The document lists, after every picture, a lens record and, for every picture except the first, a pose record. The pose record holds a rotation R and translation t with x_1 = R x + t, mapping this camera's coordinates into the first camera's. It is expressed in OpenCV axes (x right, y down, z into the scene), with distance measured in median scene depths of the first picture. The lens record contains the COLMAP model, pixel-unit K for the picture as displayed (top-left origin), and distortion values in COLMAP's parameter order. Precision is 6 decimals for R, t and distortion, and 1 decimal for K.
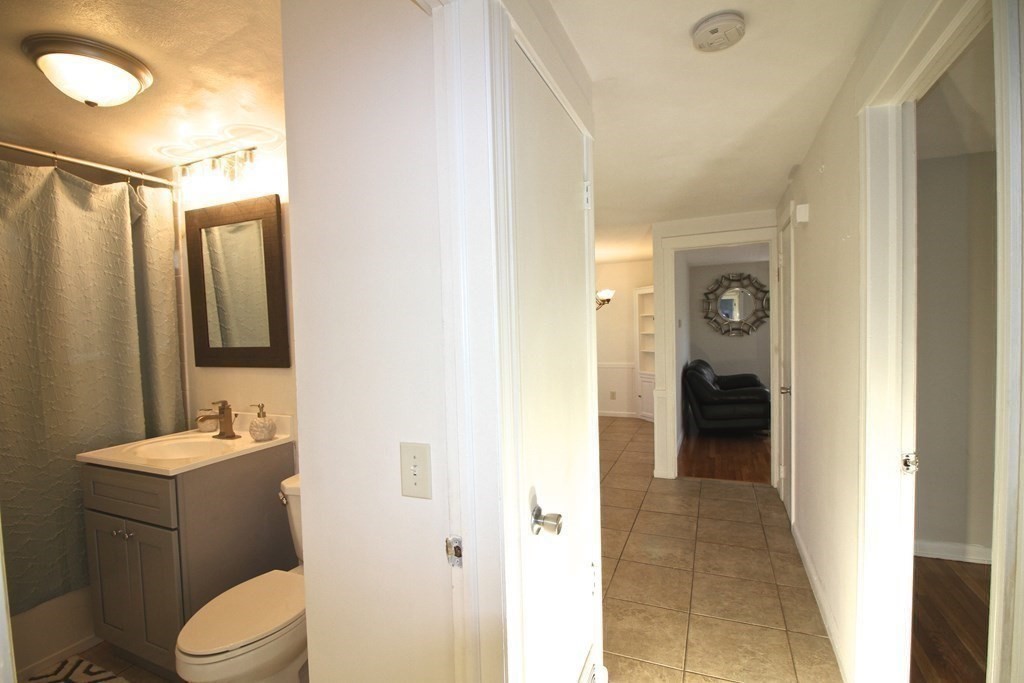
lens RADIAL K [[476.9, 0, 512.0], [0, 476.9, 344.3], [0, 0, 1]] dist [-0.002585, -0.000444]
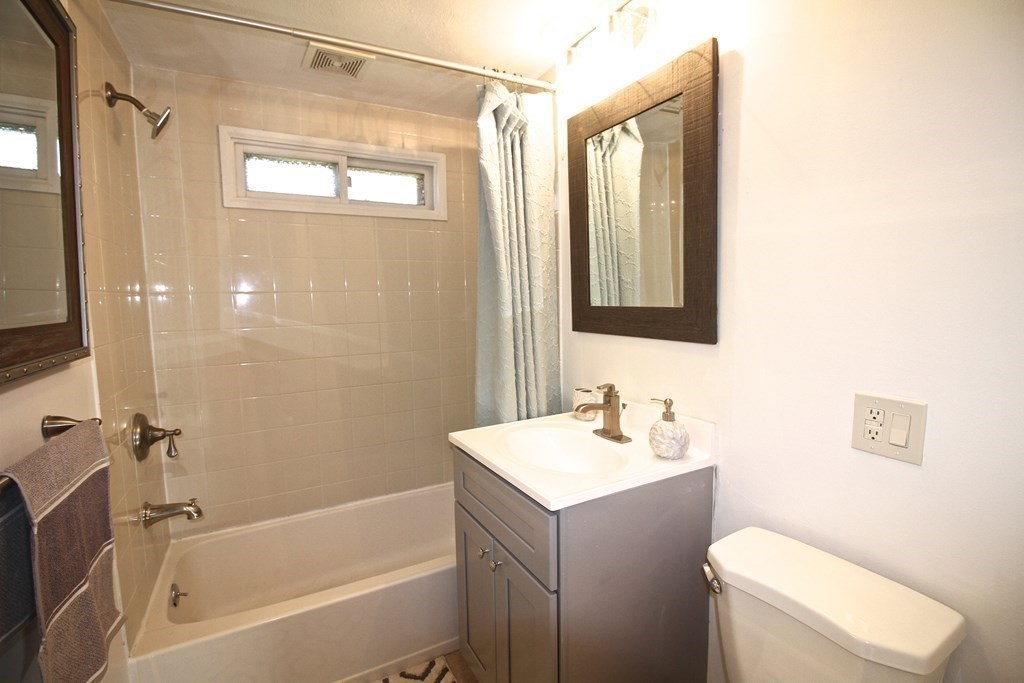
lens RADIAL K [[477.4, 0, 512.0], [0, 477.4, 341.5], [0, 0, 1]] dist [-0.023360, -0.000330]
pose [[0.787783, 0.069556, -0.612013, -0.304866], [-0.025557, 0.996439, 0.080350, 0.005514], [0.615423, -0.047657, 0.786755, 0.379863]]
